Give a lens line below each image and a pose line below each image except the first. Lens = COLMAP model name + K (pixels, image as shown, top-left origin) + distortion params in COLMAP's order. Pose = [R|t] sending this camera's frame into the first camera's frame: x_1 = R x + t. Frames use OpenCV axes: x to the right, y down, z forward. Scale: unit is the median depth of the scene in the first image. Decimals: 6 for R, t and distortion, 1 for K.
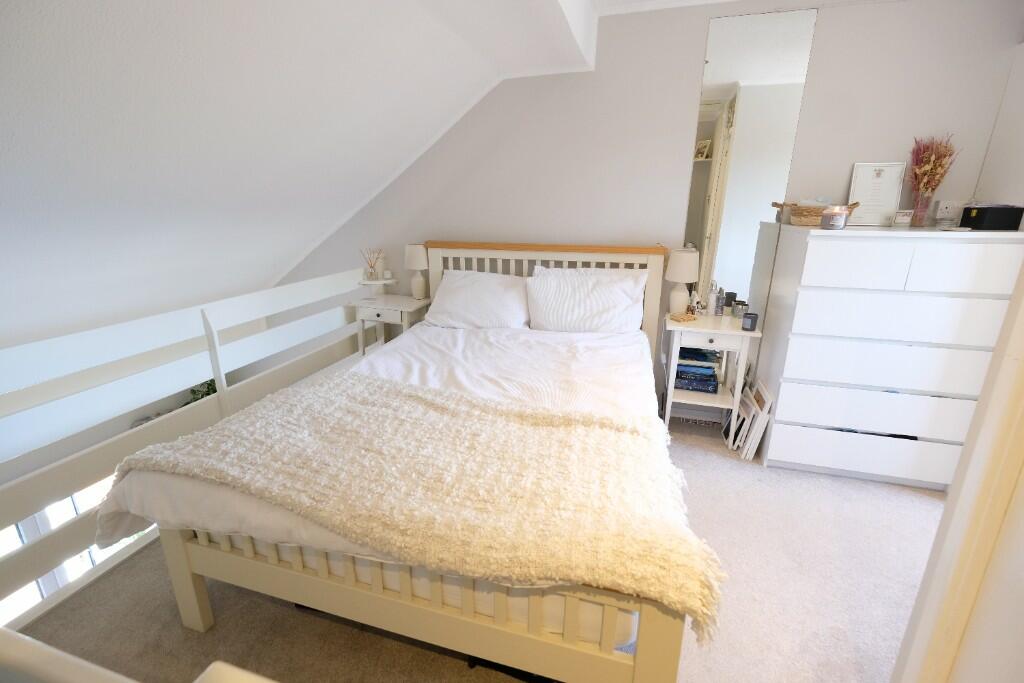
lens RADIAL K [[442.4, 0, 509.0], [0, 442.4, 331.4], [0, 0, 1]] dist [-0.001066, 0.000244]
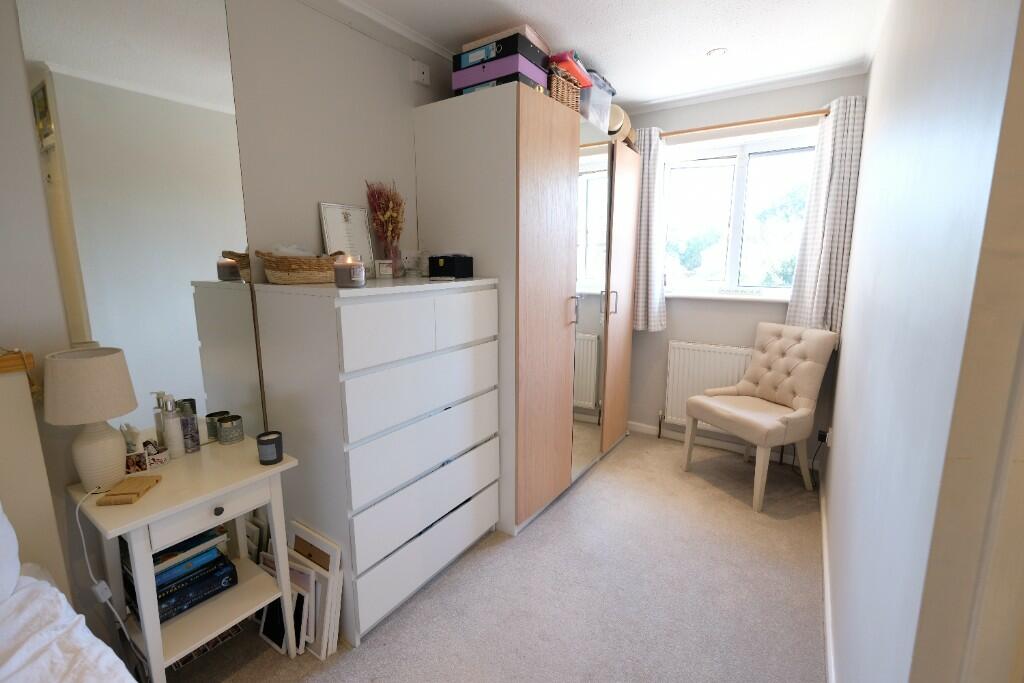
lens RADIAL K [[445.8, 0, 509.7], [0, 445.8, 335.6], [0, 0, 1]] dist [-0.003403, 0.000056]
pose [[0.292590, -0.165797, 0.941755, 0.103950], [0.269728, 0.959172, 0.085063, -0.130075], [-0.917408, 0.229130, 0.325364, 0.483599]]
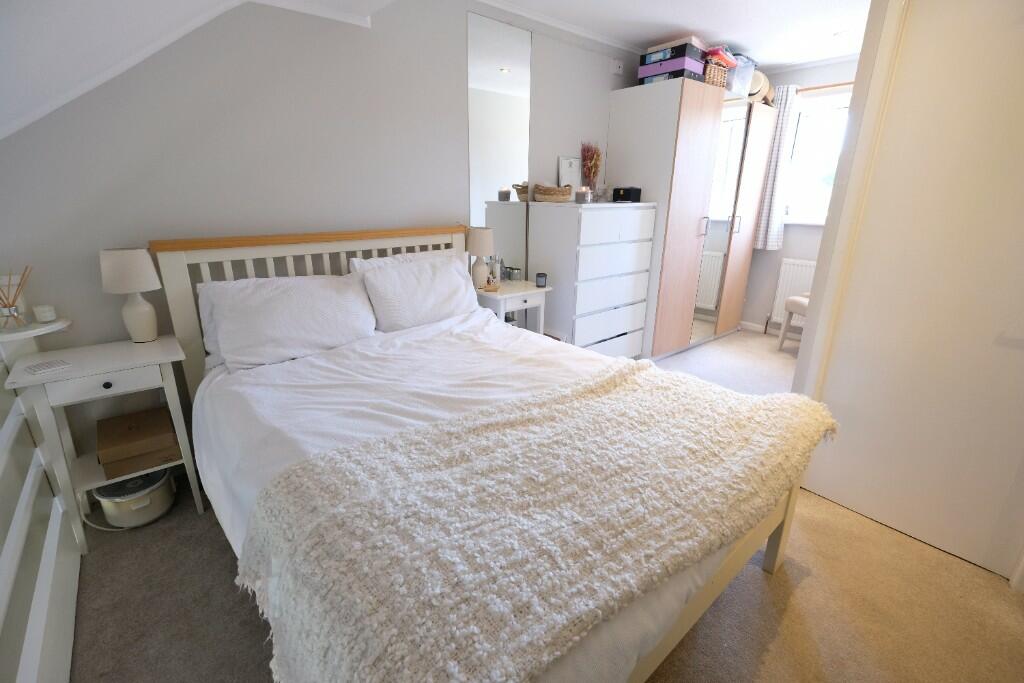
lens RADIAL K [[445.8, 0, 509.7], [0, 445.8, 335.6], [0, 0, 1]] dist [-0.003403, 0.000056]
pose [[0.547335, -0.252383, 0.797952, -0.552331], [0.227251, 0.962442, 0.148533, -0.079127], [-0.805470, 0.100038, 0.584133, 0.353787]]
